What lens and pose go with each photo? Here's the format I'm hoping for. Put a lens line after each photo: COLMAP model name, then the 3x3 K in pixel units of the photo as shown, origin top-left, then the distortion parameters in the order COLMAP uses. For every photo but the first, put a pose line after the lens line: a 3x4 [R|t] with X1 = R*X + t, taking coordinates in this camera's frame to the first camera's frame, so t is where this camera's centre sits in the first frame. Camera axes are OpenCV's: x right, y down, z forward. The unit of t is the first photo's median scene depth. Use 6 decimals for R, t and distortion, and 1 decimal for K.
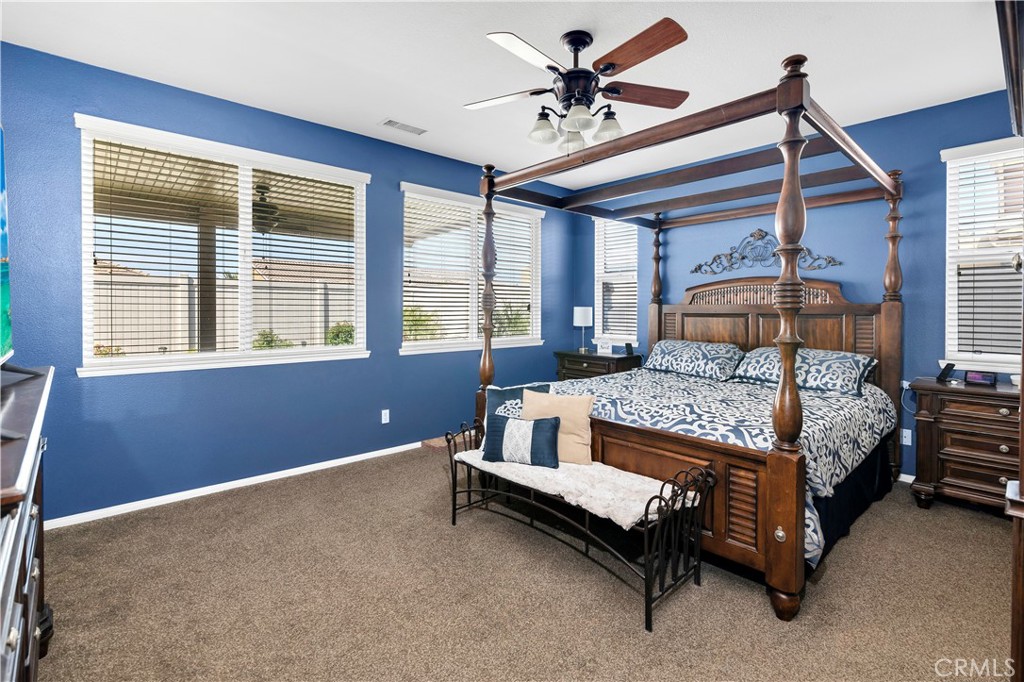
lens RADIAL K [[483.0, 0, 528.0], [0, 483.0, 308.1], [0, 0, 1]] dist [0.000552, -0.000163]
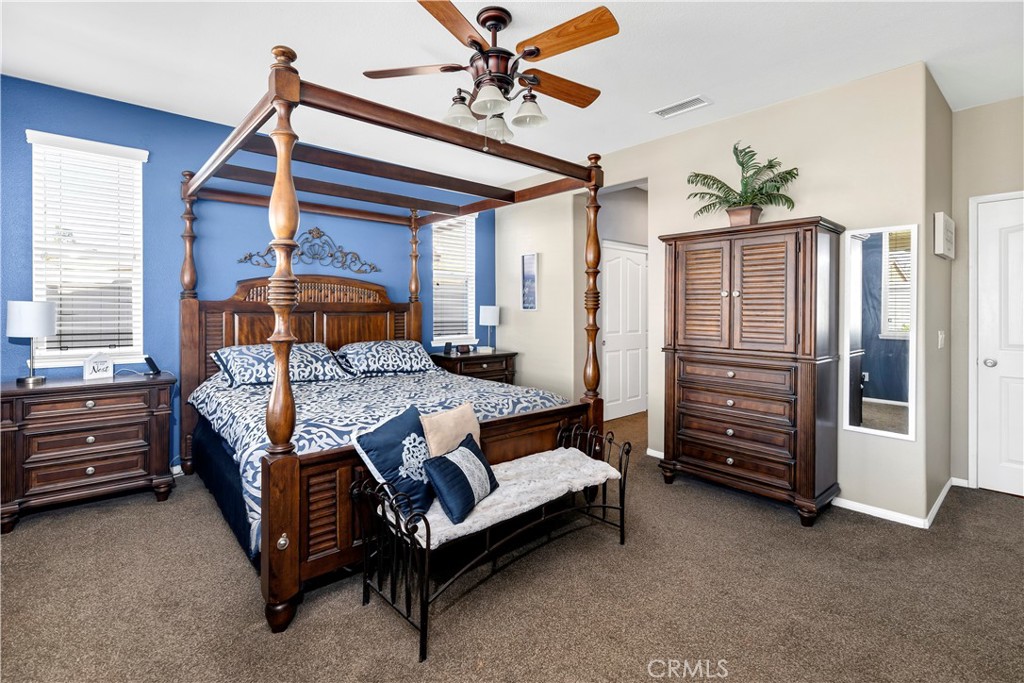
lens RADIAL K [[483.0, 0, 528.0], [0, 483.0, 308.6], [0, 0, 1]] dist [0.000552, -0.000163]
pose [[0.016145, -0.001343, 0.999869, -0.537574], [-0.008096, 0.999966, 0.001474, 0.000175], [-0.999837, -0.008119, 0.016133, 0.566019]]
